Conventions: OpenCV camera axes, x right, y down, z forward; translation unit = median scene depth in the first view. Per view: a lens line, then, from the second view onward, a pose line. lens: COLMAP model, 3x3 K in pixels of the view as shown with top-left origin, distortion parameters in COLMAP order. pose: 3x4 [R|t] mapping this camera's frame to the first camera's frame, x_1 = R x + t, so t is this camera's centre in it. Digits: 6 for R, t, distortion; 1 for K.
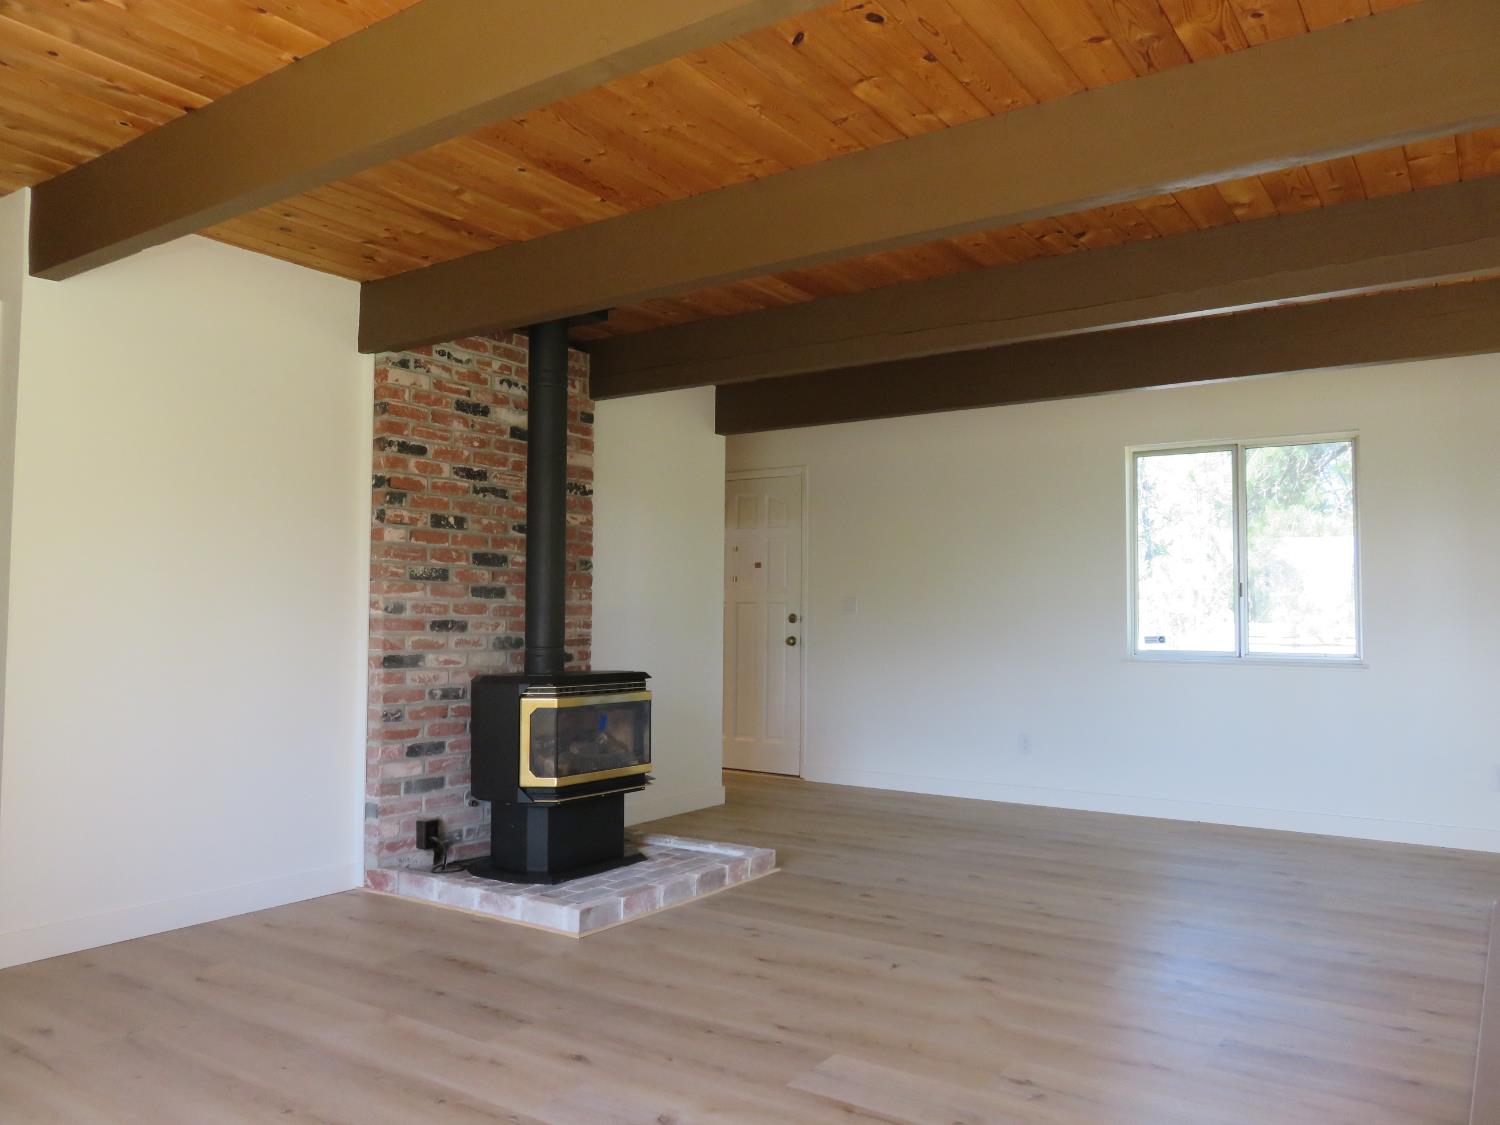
lens RADIAL K [[1113.7, 0, 751.4], [0, 1113.7, 564.7], [0, 0, 1]] dist [-0.005860, -0.000269]
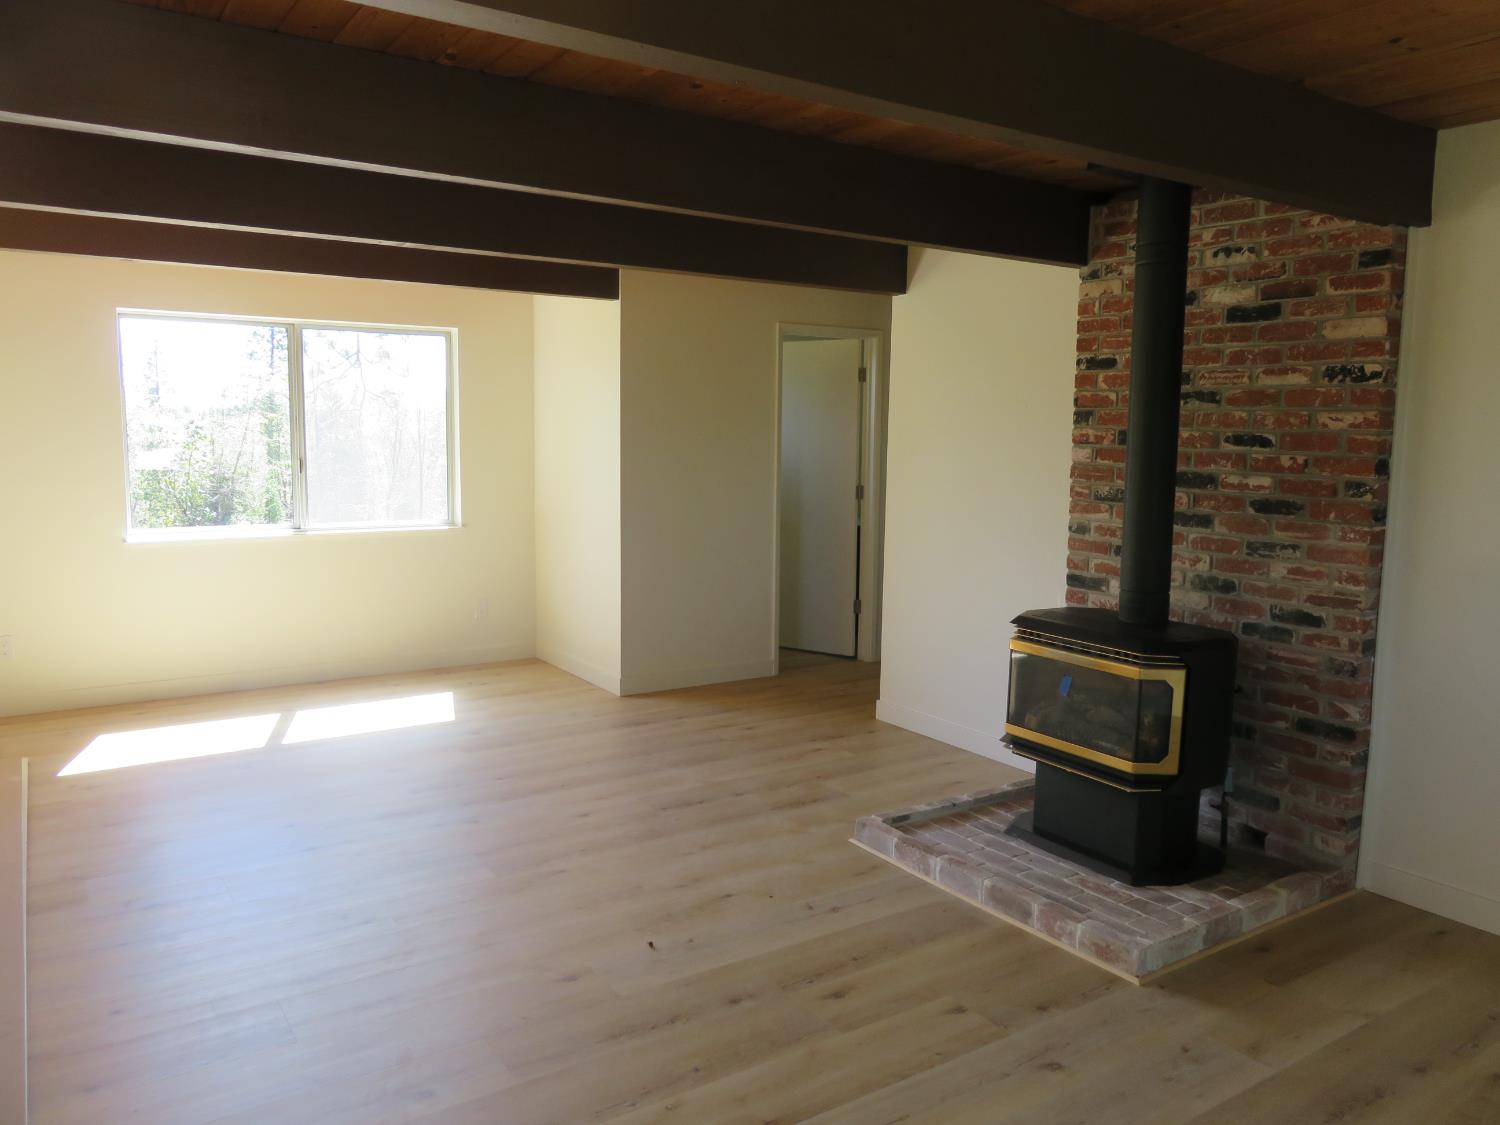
lens RADIAL K [[1113.7, 0, 750.9], [0, 1113.7, 562.6], [0, 0, 1]] dist [-0.005860, -0.000269]
pose [[-0.370599, 0.102572, -0.923112, 0.695983], [0.026581, 0.994647, 0.099849, -0.037043], [0.928412, 0.012467, -0.371342, 1.067065]]
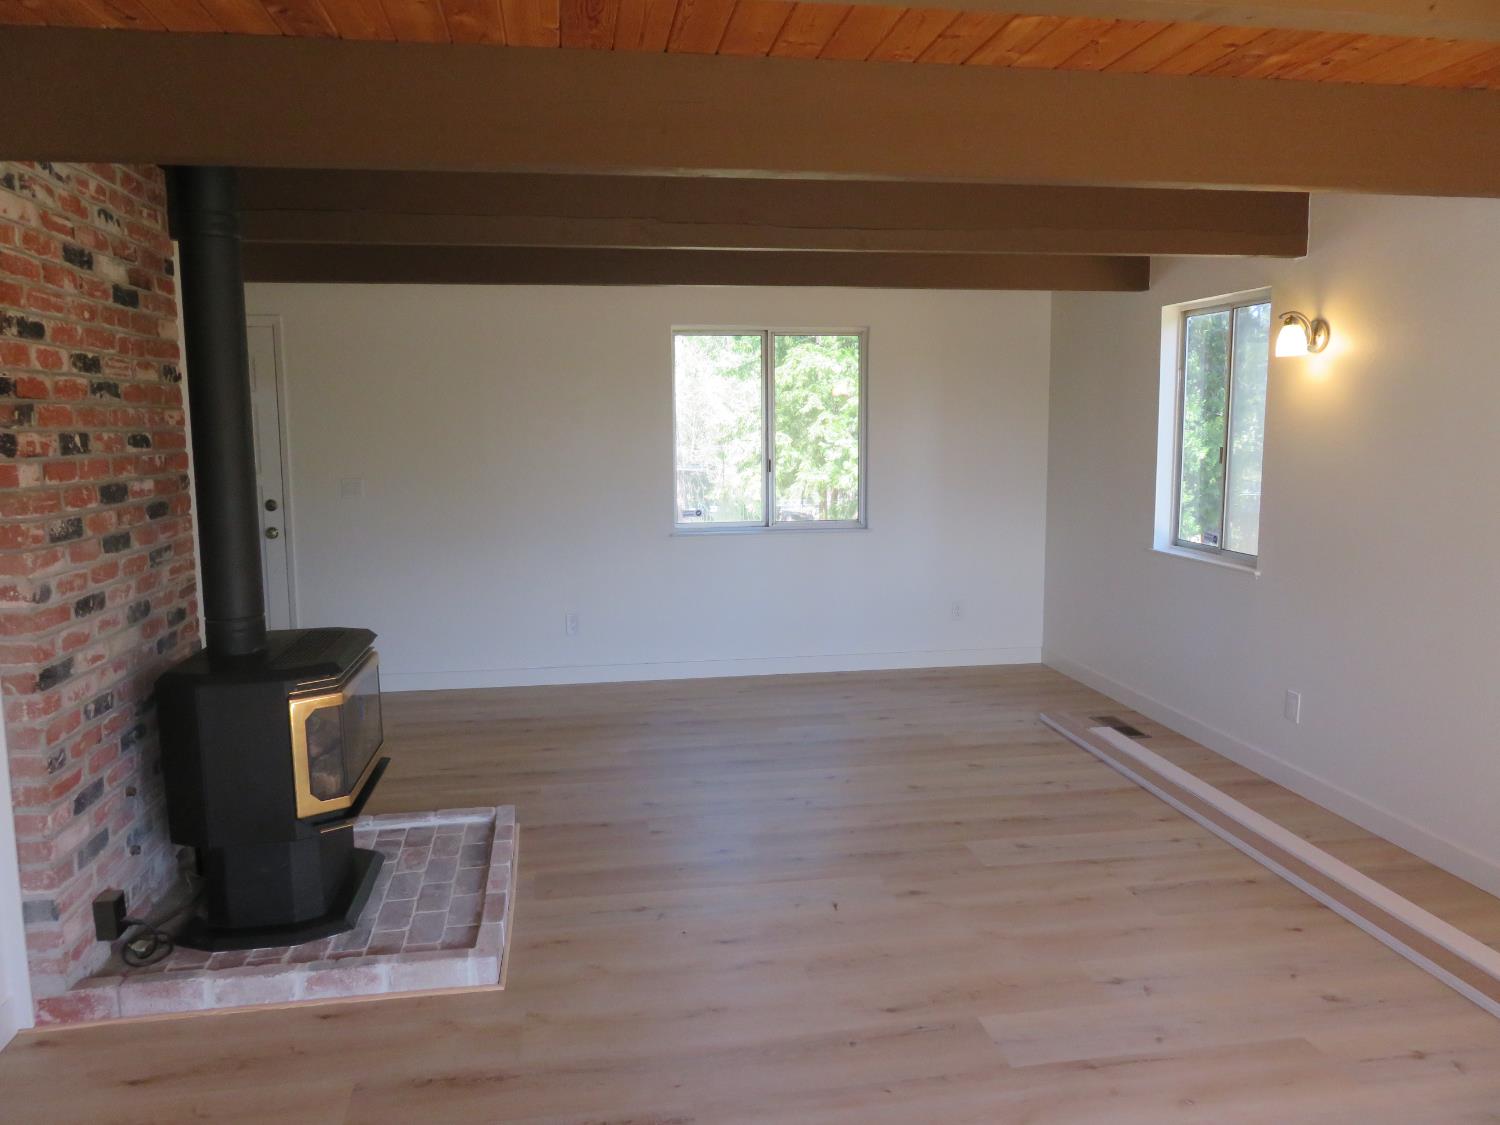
lens RADIAL K [[1113.7, 0, 748.7], [0, 1113.7, 564.6], [0, 0, 1]] dist [-0.005860, -0.000269]
pose [[0.721386, -0.102047, 0.684974, -0.445220], [-0.019812, 0.985638, 0.167704, -0.085986], [-0.692250, -0.134550, 0.709004, 0.283162]]
